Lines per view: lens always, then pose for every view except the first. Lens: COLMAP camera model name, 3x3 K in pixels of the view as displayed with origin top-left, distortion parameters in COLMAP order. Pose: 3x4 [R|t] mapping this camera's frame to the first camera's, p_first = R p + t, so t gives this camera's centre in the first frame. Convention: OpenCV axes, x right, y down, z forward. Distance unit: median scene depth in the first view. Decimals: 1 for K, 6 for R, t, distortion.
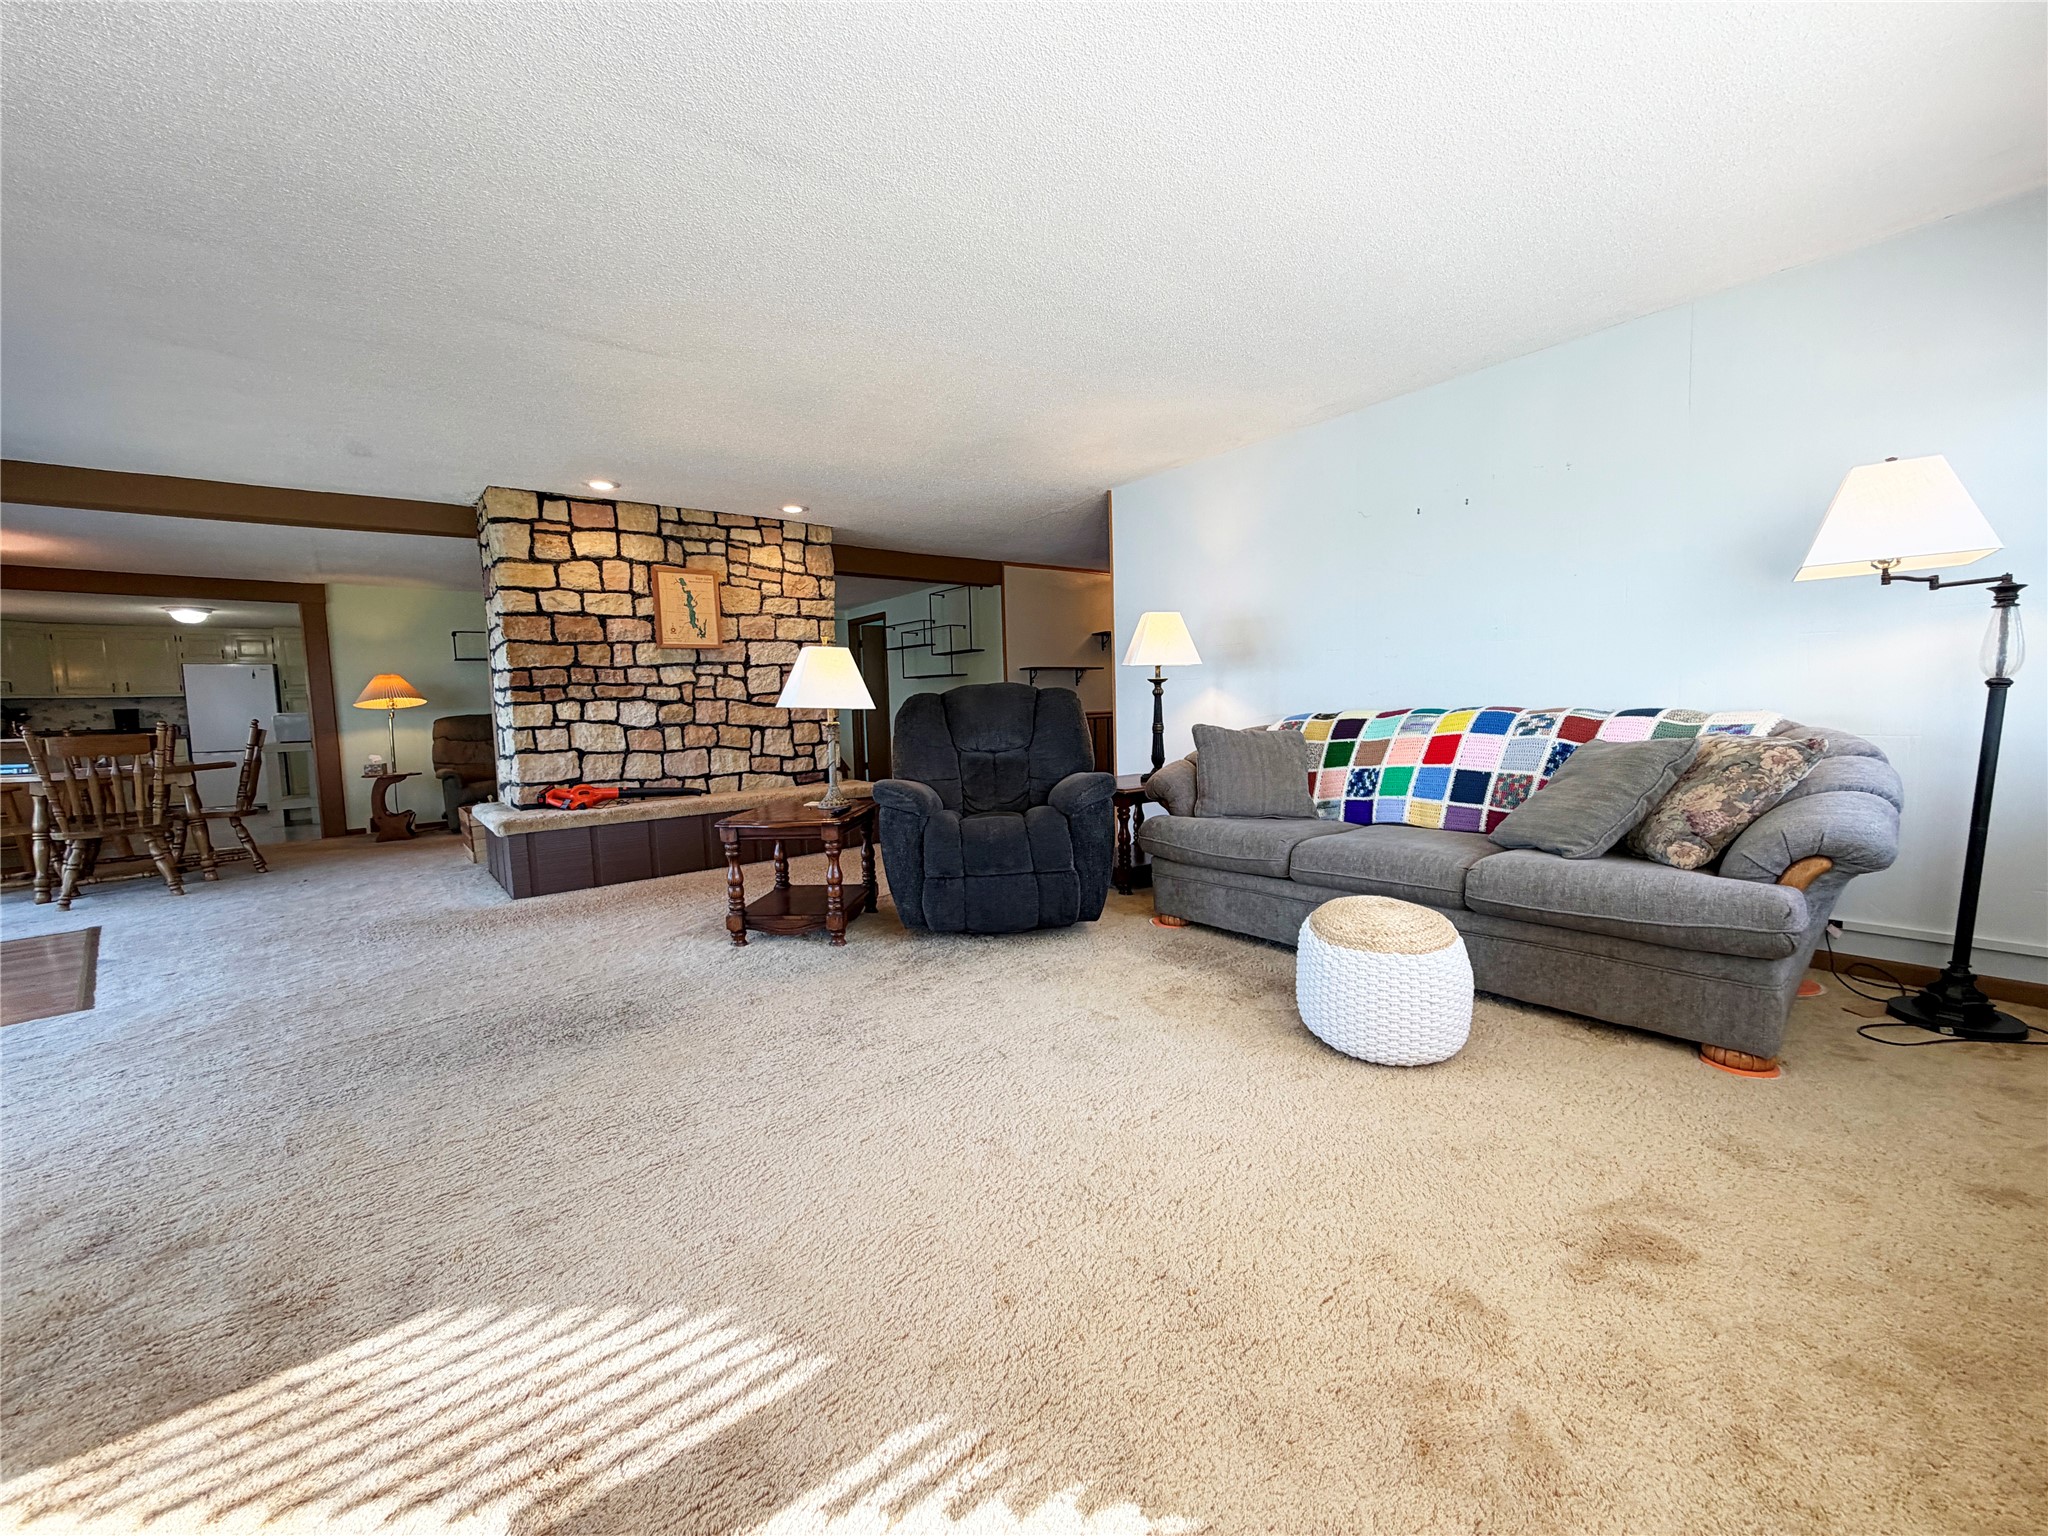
lens RADIAL K [[828.4, 0, 1024.0], [0, 828.4, 768.0], [0, 0, 1]] dist [-0.001104, 0.000190]
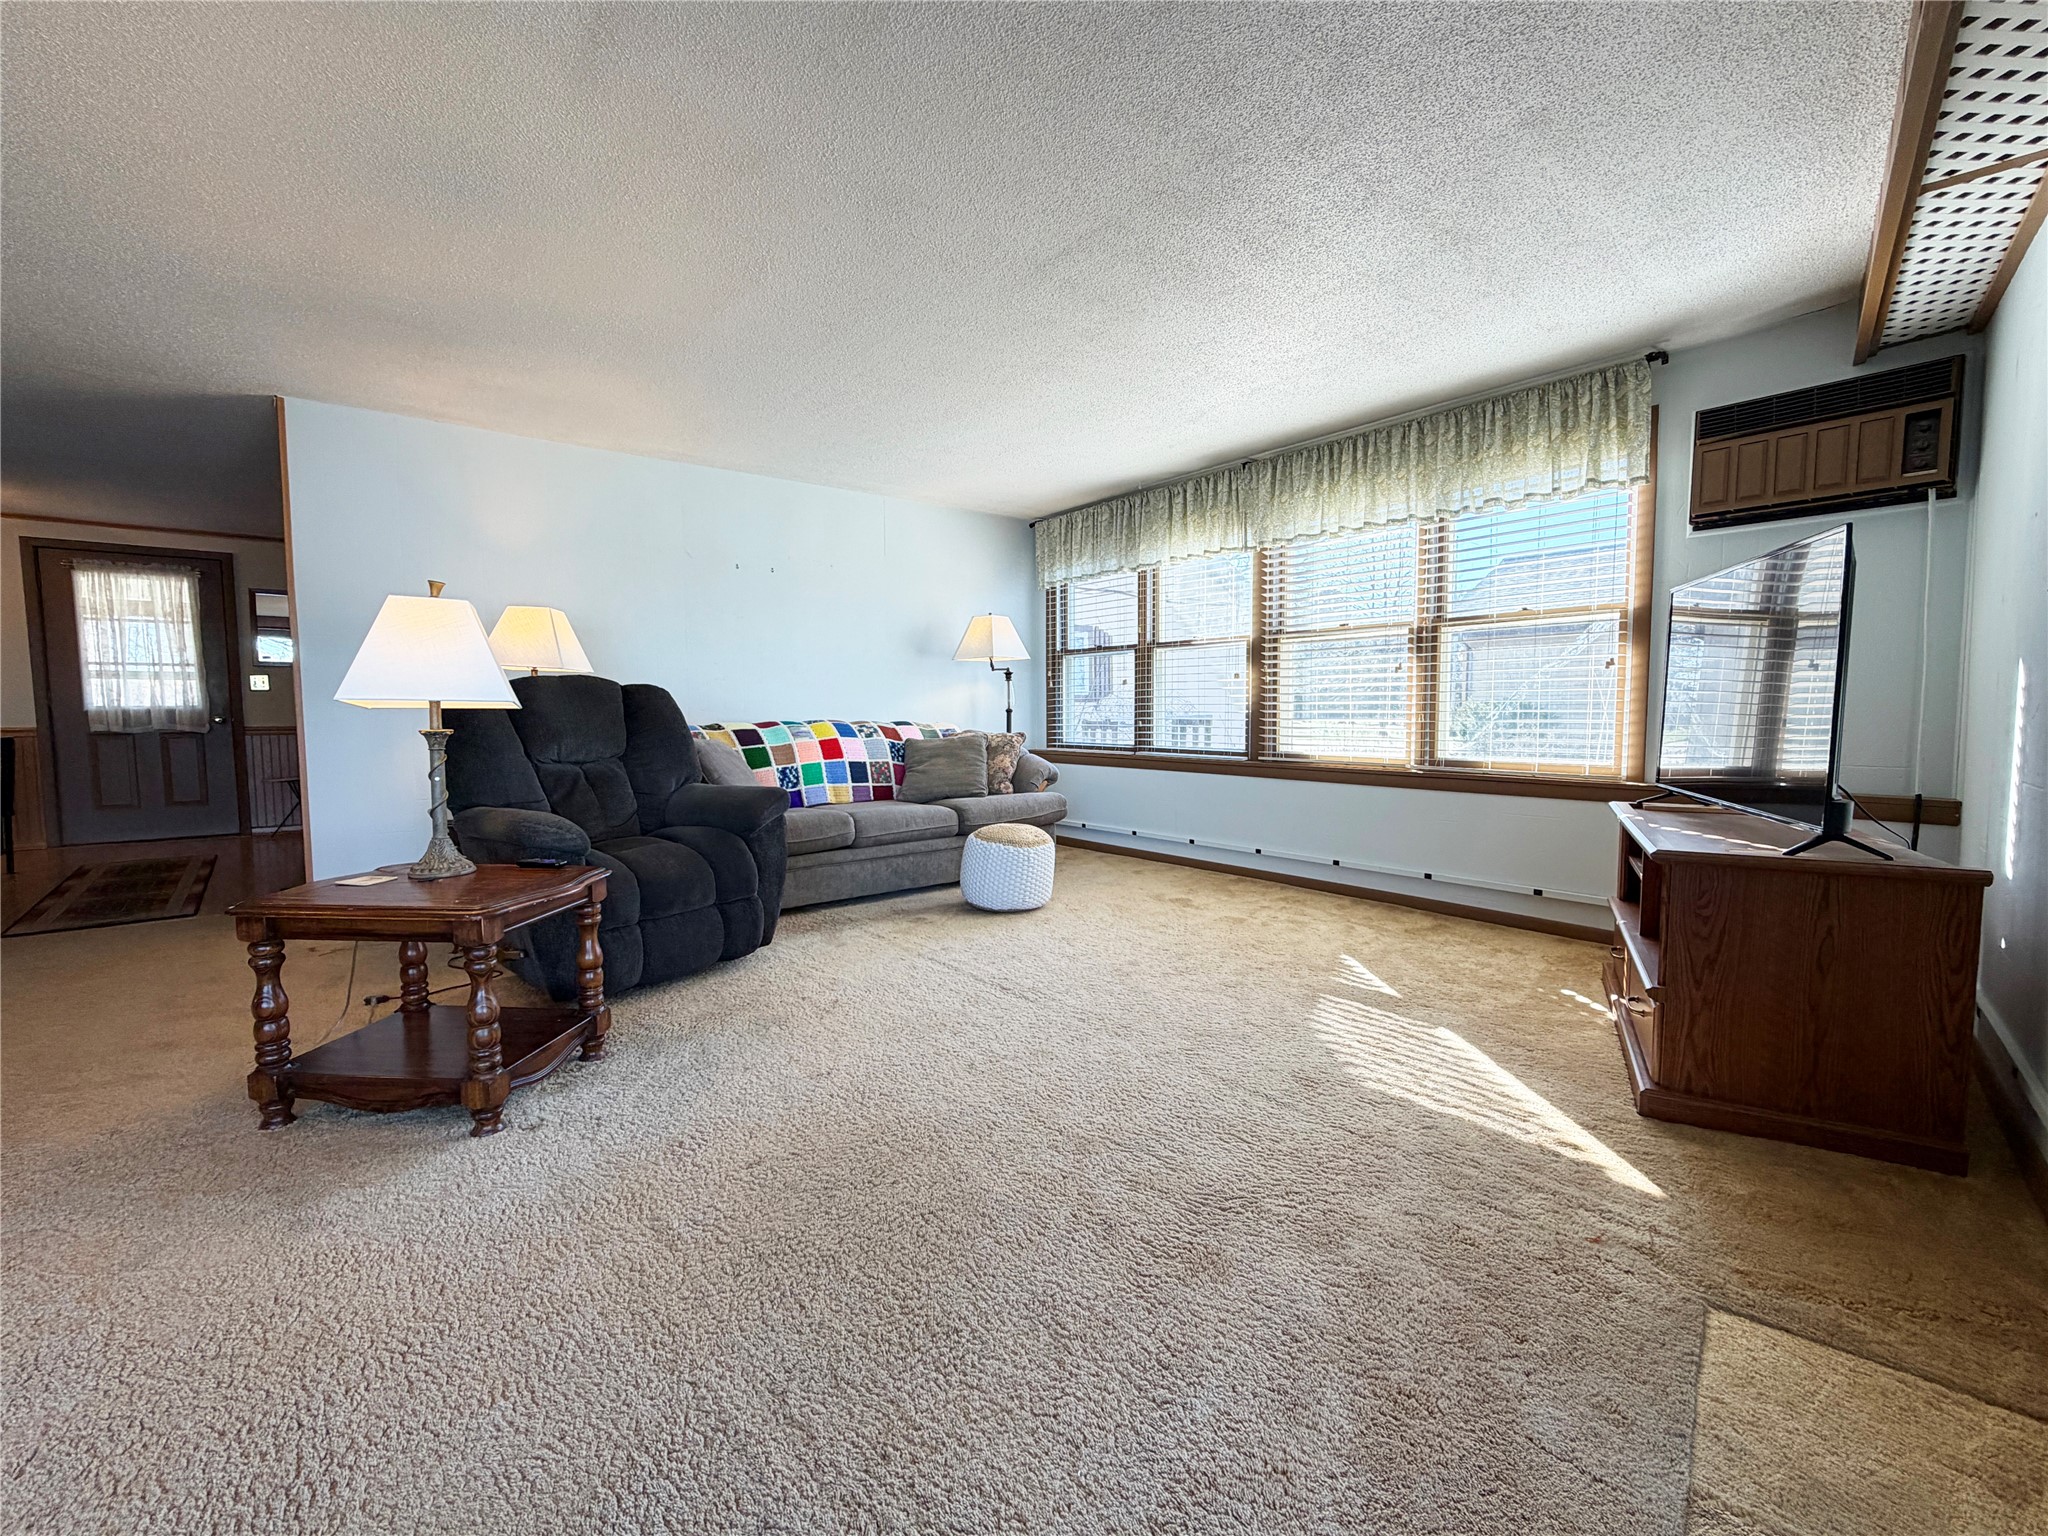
lens RADIAL K [[865.2, 0, 1023.9], [0, 865.2, 770.7], [0, 0, 1]] dist [-0.001019, 0.000234]
pose [[-0.019634, -0.036644, 0.999135, -1.051012], [0.089160, 0.995282, 0.038254, -0.013534], [-0.995824, 0.089834, -0.016275, 0.739793]]
